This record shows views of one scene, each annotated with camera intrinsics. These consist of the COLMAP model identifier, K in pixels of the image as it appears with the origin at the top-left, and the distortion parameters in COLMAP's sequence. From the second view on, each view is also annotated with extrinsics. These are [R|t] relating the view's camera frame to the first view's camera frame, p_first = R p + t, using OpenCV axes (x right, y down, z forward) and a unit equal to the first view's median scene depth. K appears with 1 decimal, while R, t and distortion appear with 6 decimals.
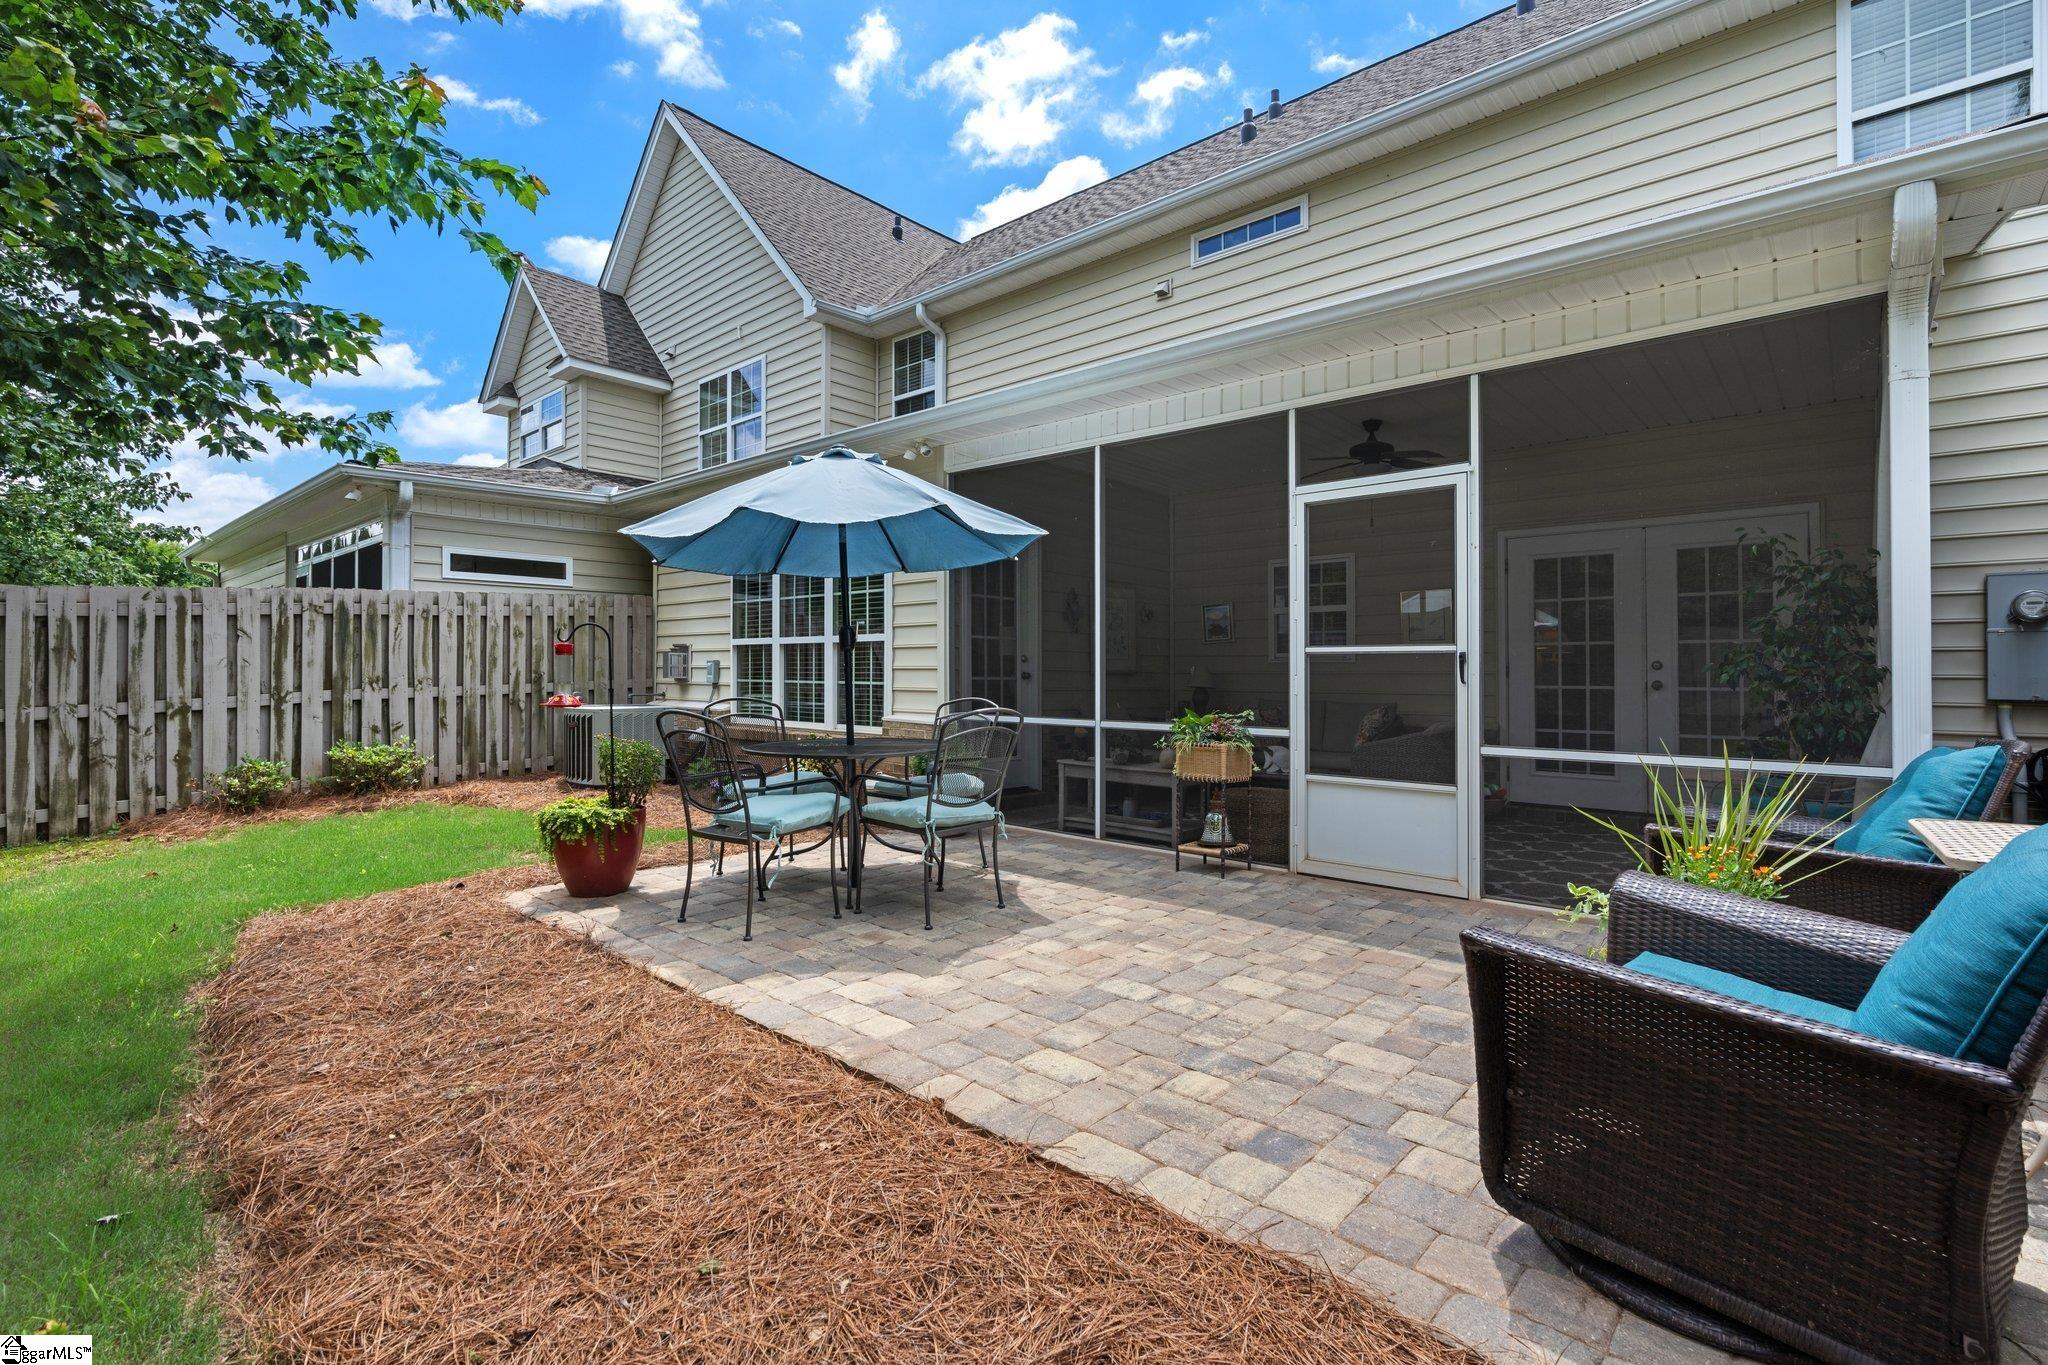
lens RADIAL K [[927.9, 0, 982.6], [0, 927.9, 671.6], [0, 0, 1]] dist [0.000883, 0.000823]
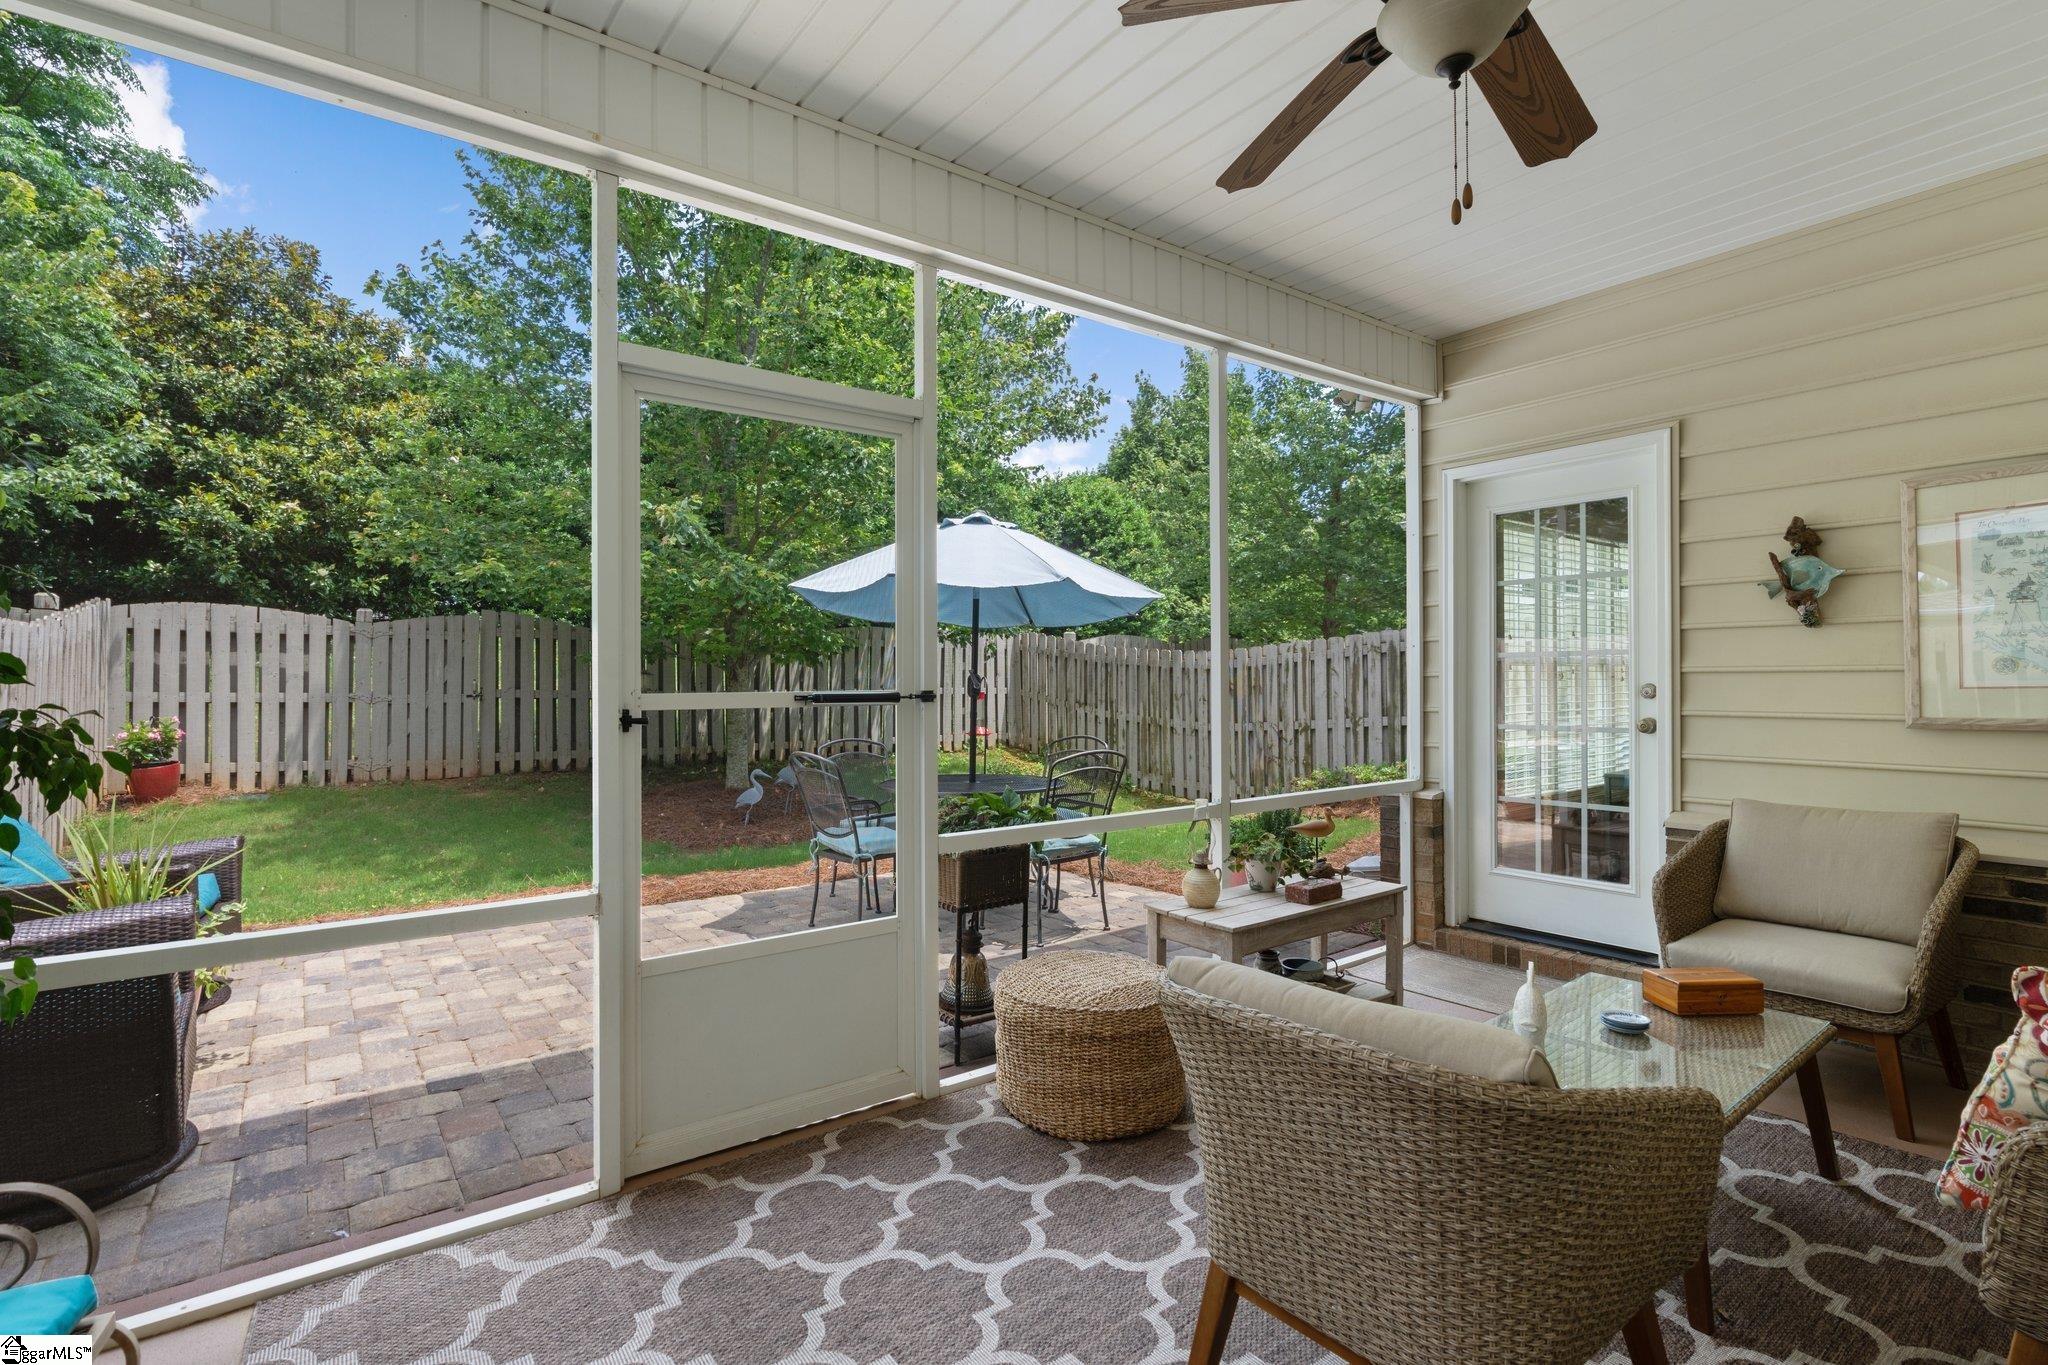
lens RADIAL K [[947.7, 0, 1028.4], [0, 947.7, 675.5], [0, 0, 1]] dist [-0.001669, 0.000417]
pose [[-0.153903, -0.015103, -0.987971, 0.646276], [0.010286, 0.999805, -0.016886, -0.019509], [0.988032, -0.012761, -0.153717, 0.830272]]
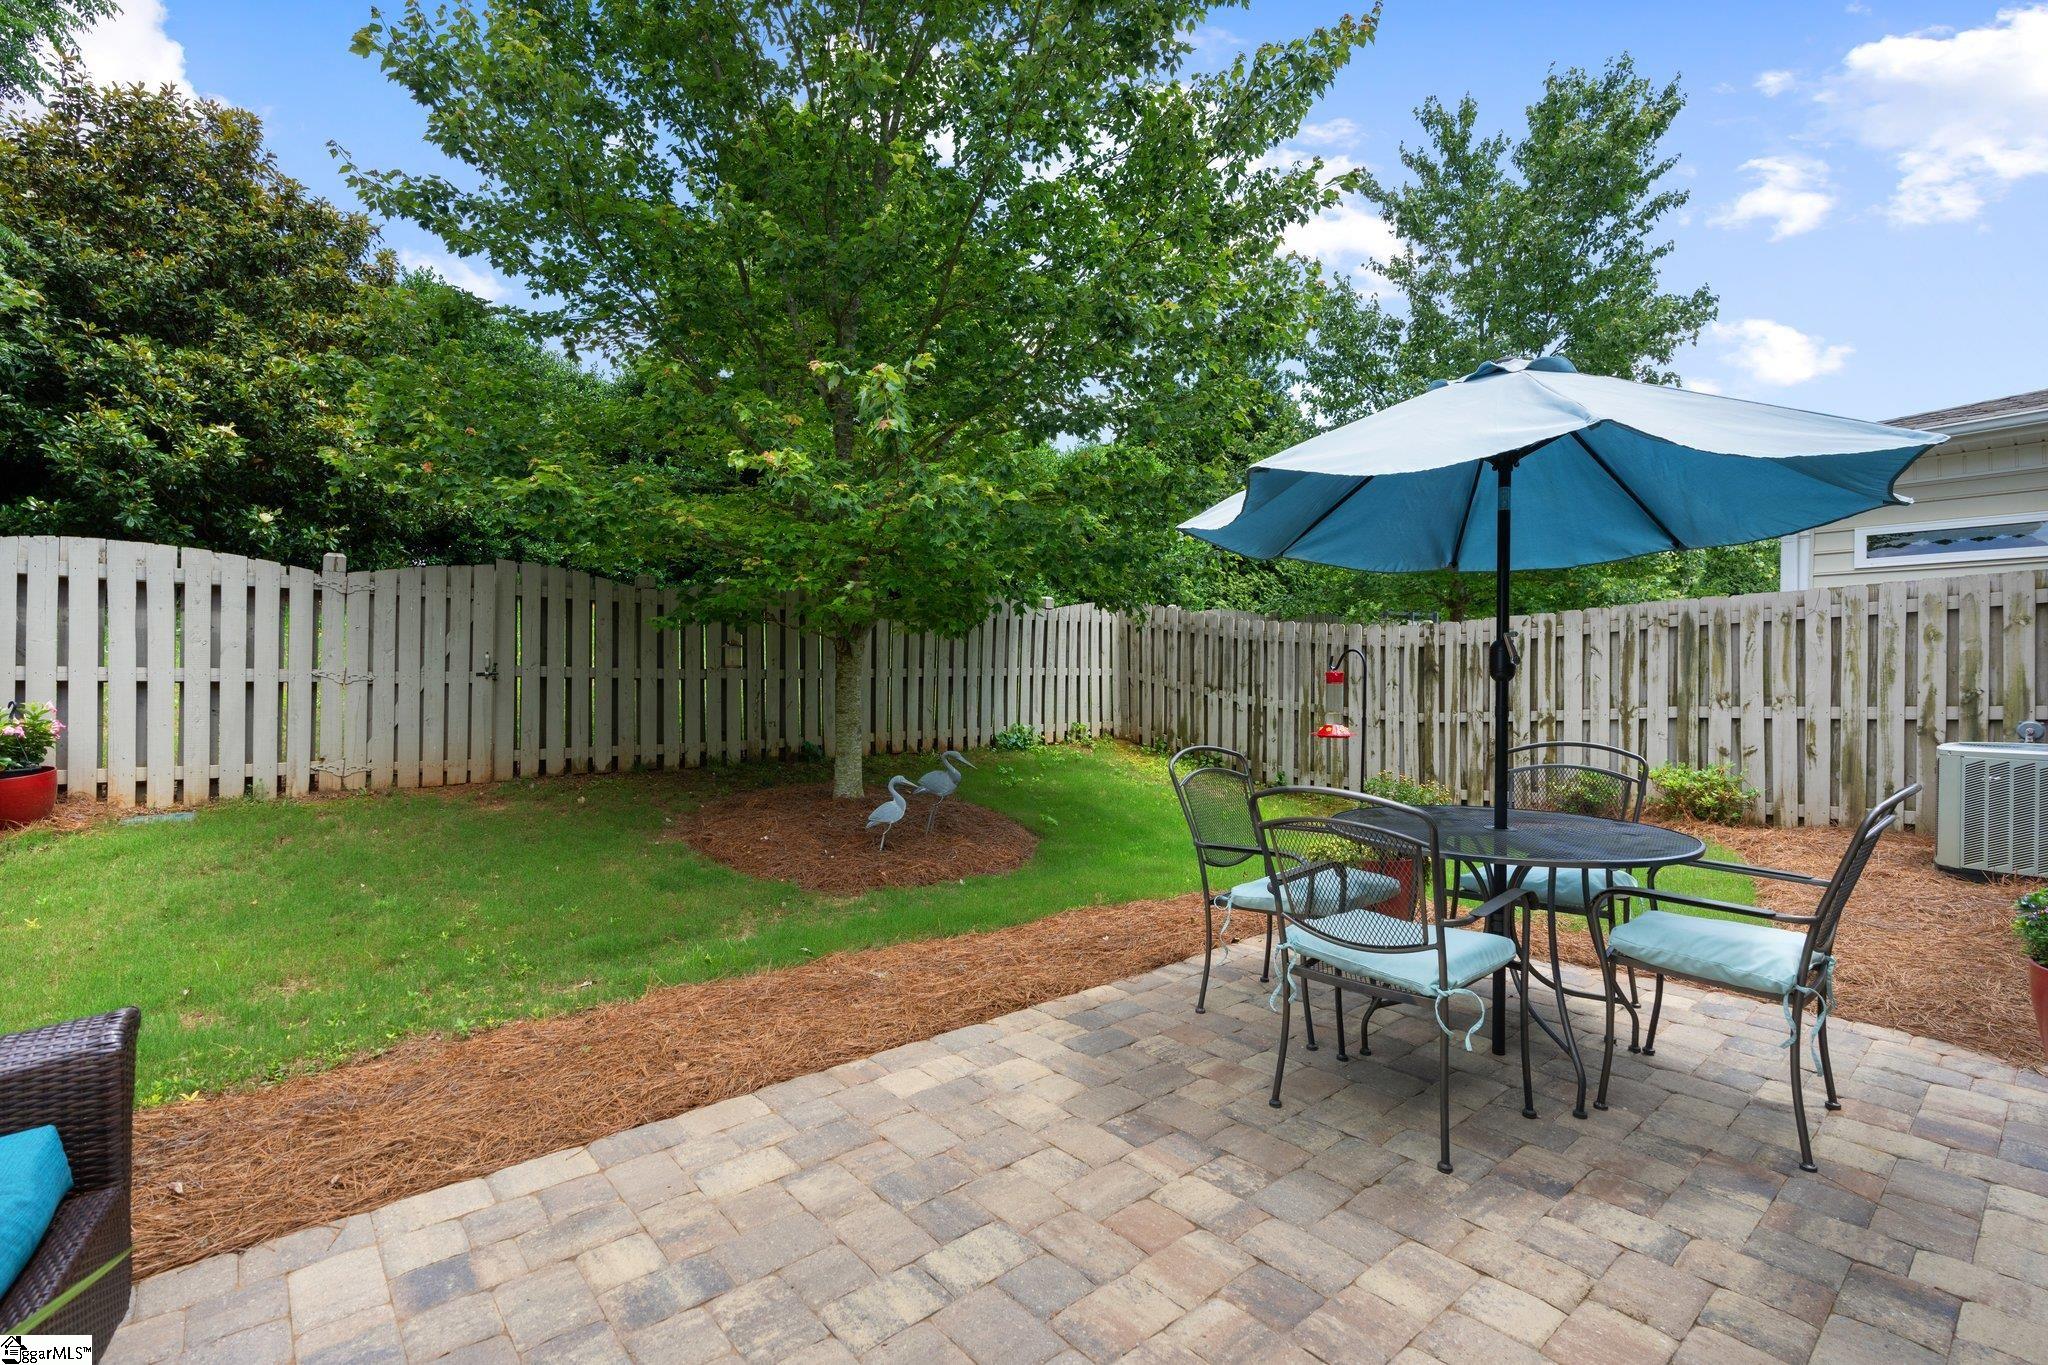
lens RADIAL K [[932.6, 0, 1050.5], [0, 932.6, 664.4], [0, 0, 1]] dist [-0.000533, -0.000040]
pose [[-0.086042, -0.009962, -0.996242, 0.348713], [0.004731, 0.999935, -0.010408, -0.018504], [0.996280, -0.005609, -0.085990, 0.501243]]
